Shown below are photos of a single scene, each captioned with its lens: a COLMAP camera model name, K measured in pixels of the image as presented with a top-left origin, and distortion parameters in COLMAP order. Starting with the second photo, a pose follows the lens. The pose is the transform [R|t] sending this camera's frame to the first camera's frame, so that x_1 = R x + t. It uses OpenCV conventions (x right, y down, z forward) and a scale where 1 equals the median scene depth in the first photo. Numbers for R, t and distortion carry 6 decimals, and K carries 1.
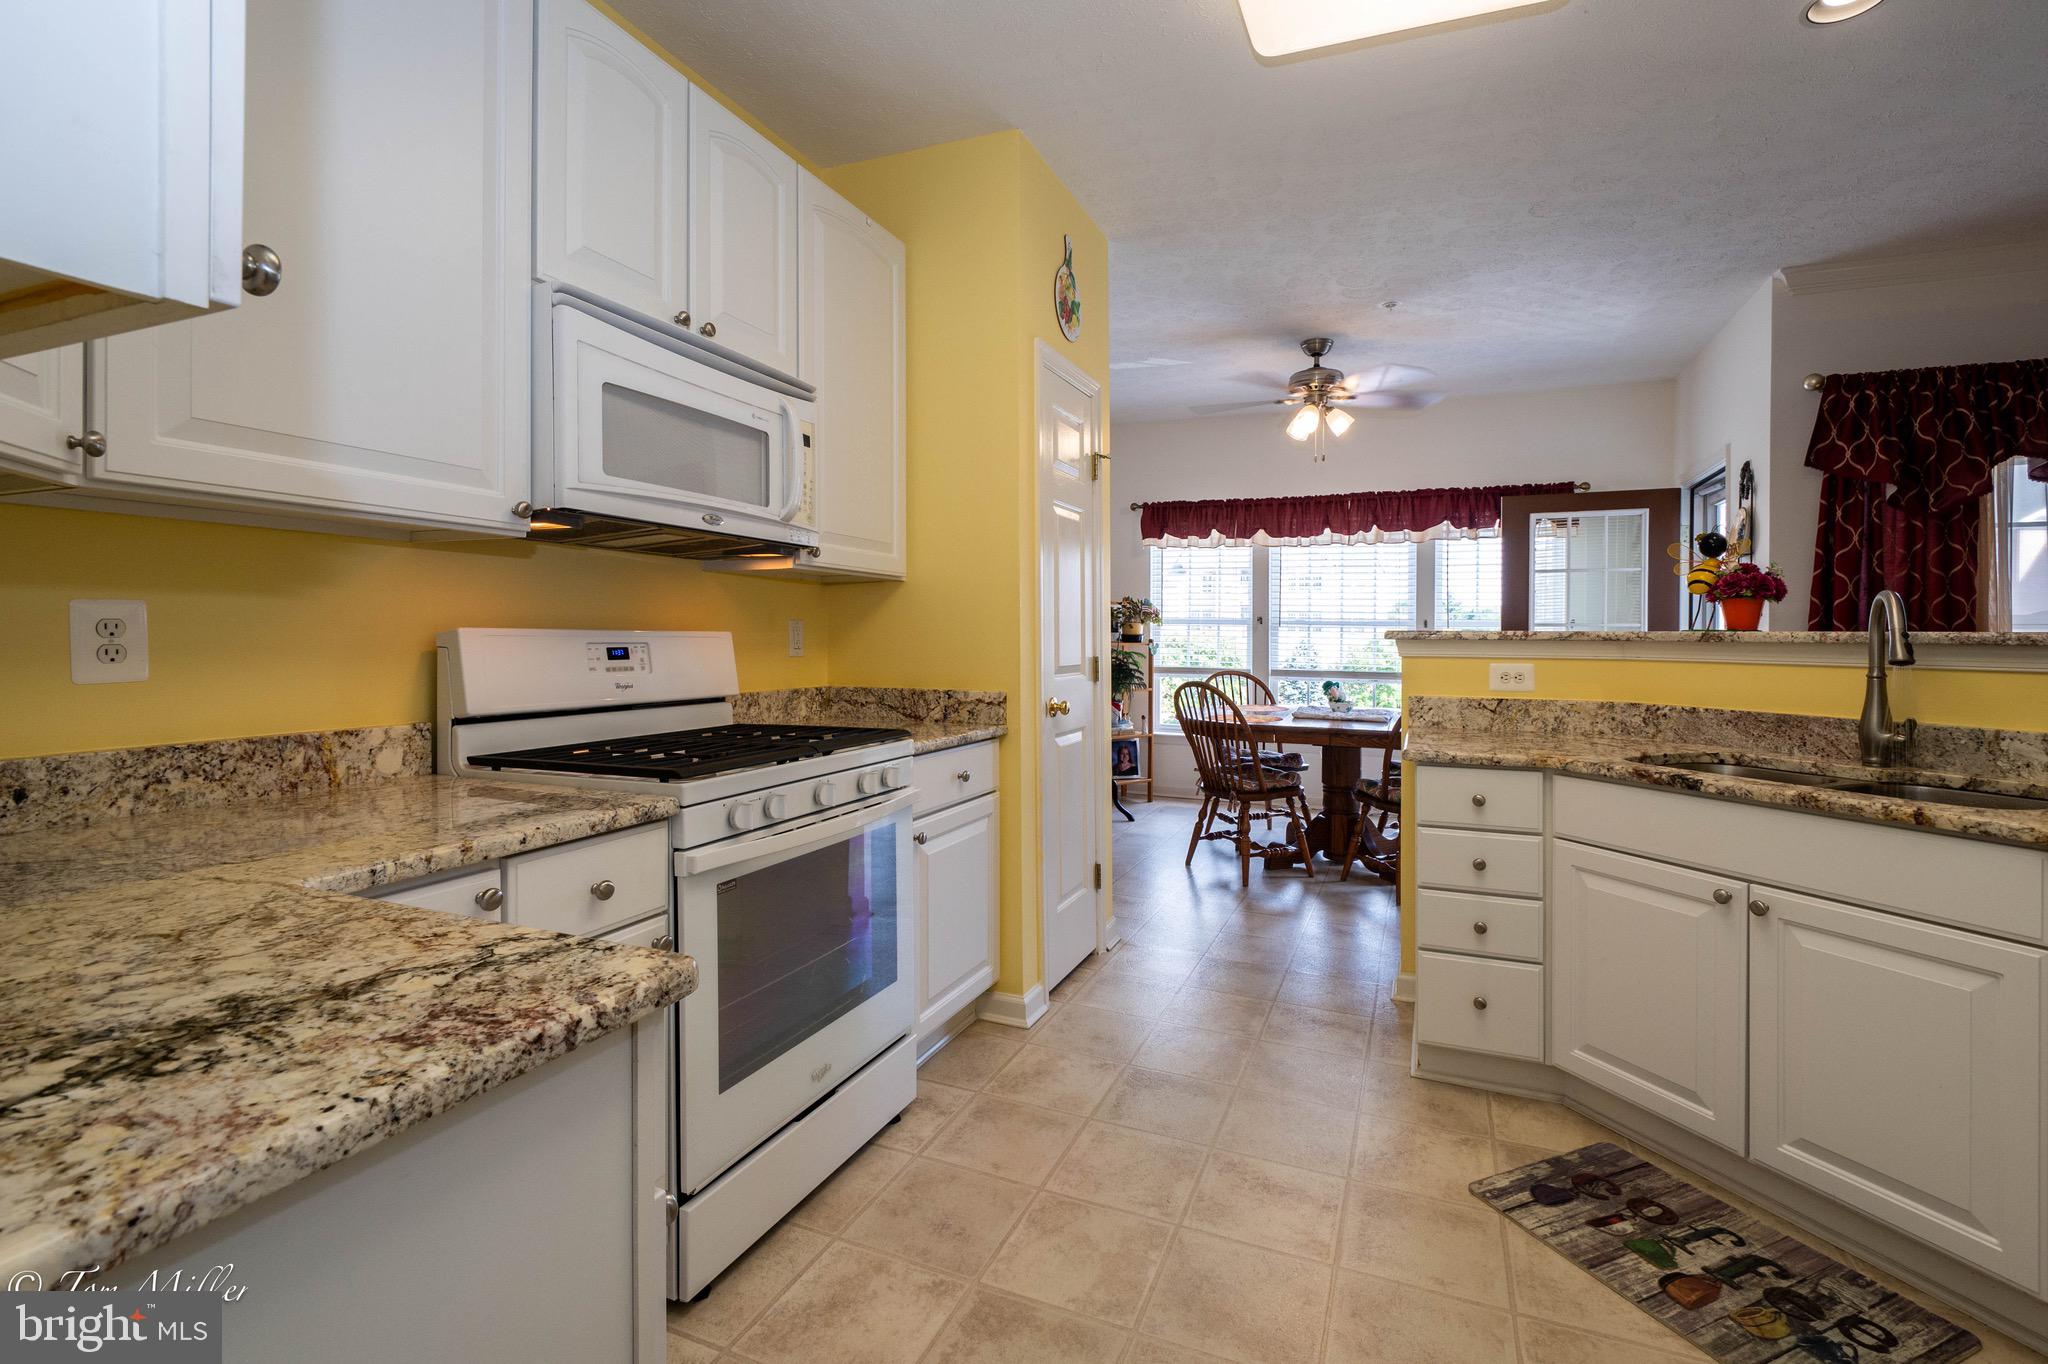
lens RADIAL K [[902.6, 0, 1047.9], [0, 902.6, 635.6], [0, 0, 1]] dist [-0.000014, -0.000283]
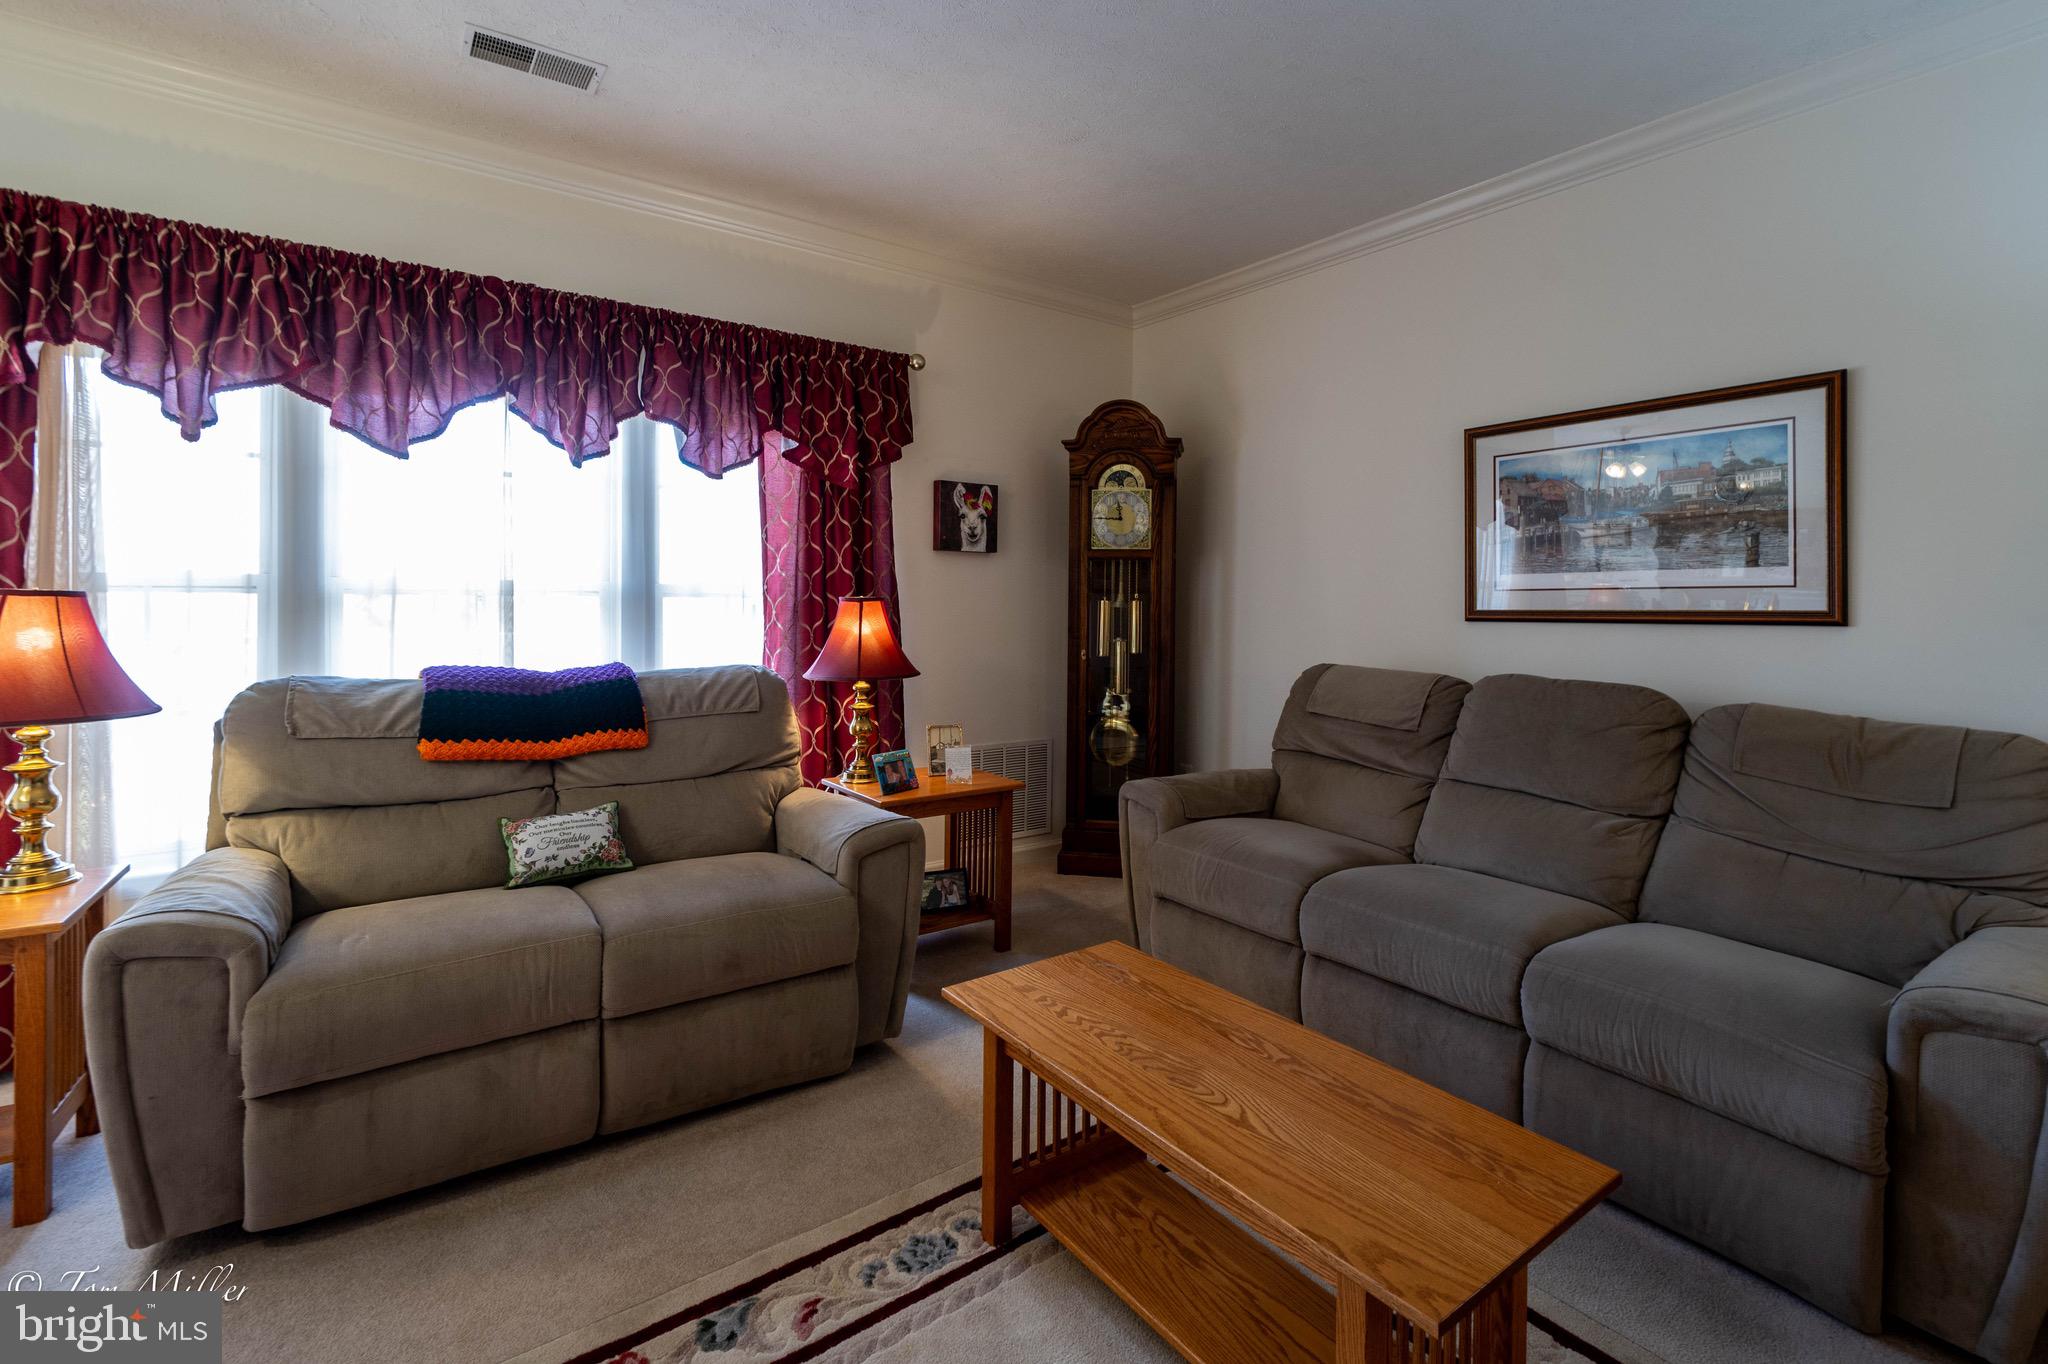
lens RADIAL K [[946.0, 0, 1075.8], [0, 946.0, 600.4], [0, 0, 1]] dist [-0.009215, -0.000322]
pose [[0.493055, -0.000212, 0.869998, 1.027271], [-0.009413, 0.999940, 0.005578, -0.010465], [-0.869947, -0.010940, 0.493023, -0.036614]]
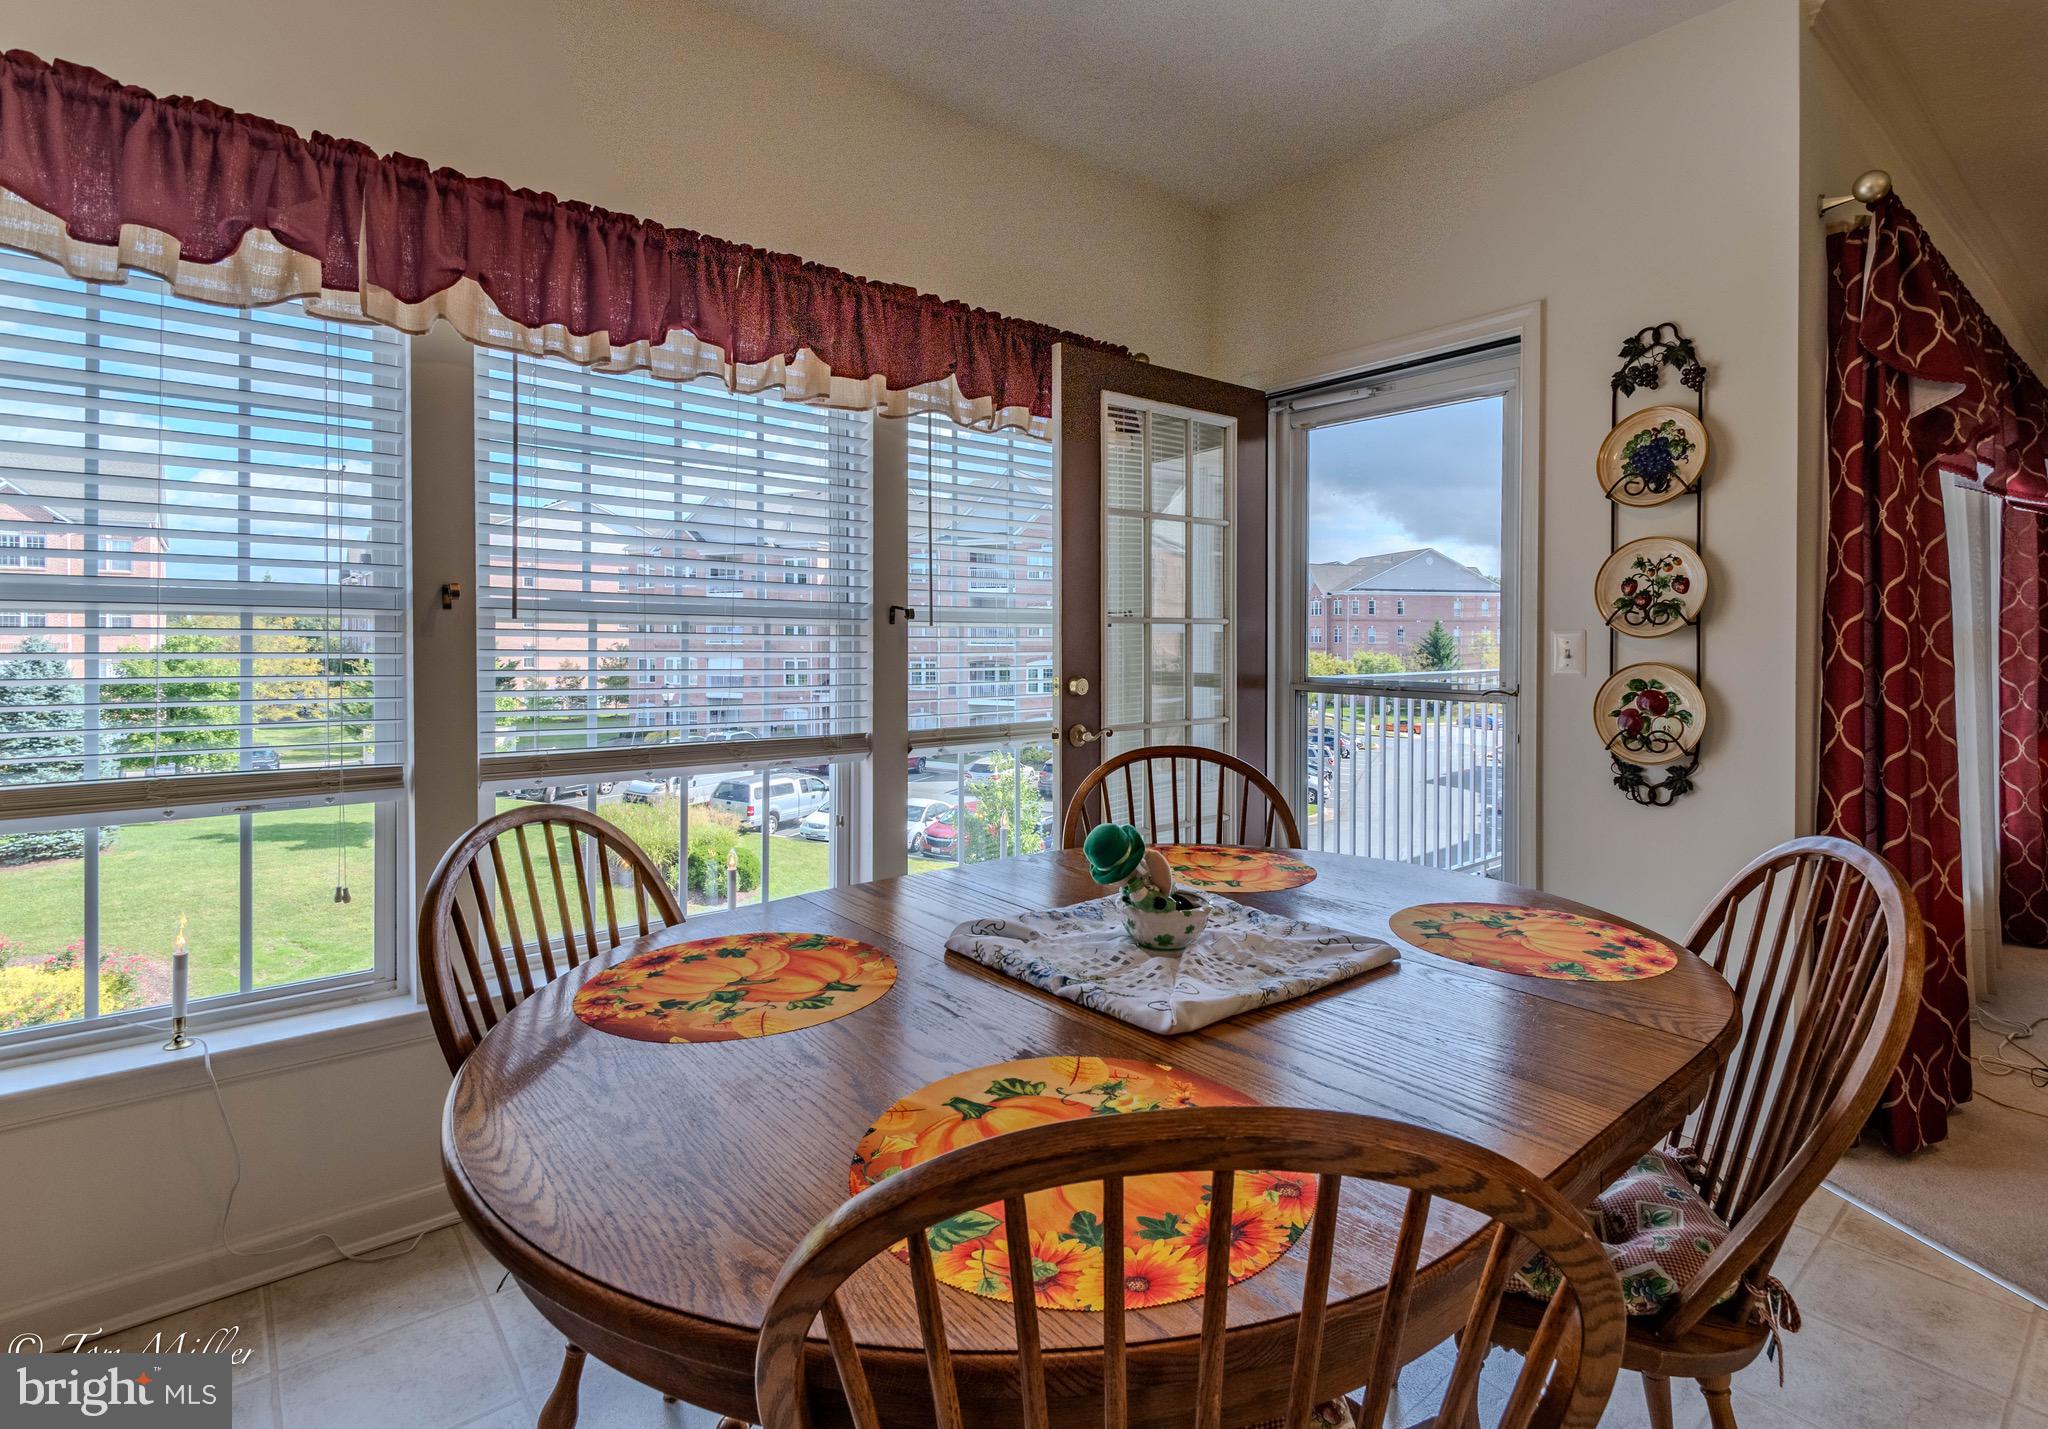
lens RADIAL K [[1012.2, 0, 1051.1], [0, 1012.2, 646.9], [0, 0, 1]] dist [-0.002183, -0.000975]
pose [[0.463606, -0.012710, 0.885950, 0.081774], [0.003773, 0.999916, 0.012371, -0.008511], [-0.886033, -0.002393, 0.463616, 1.556312]]
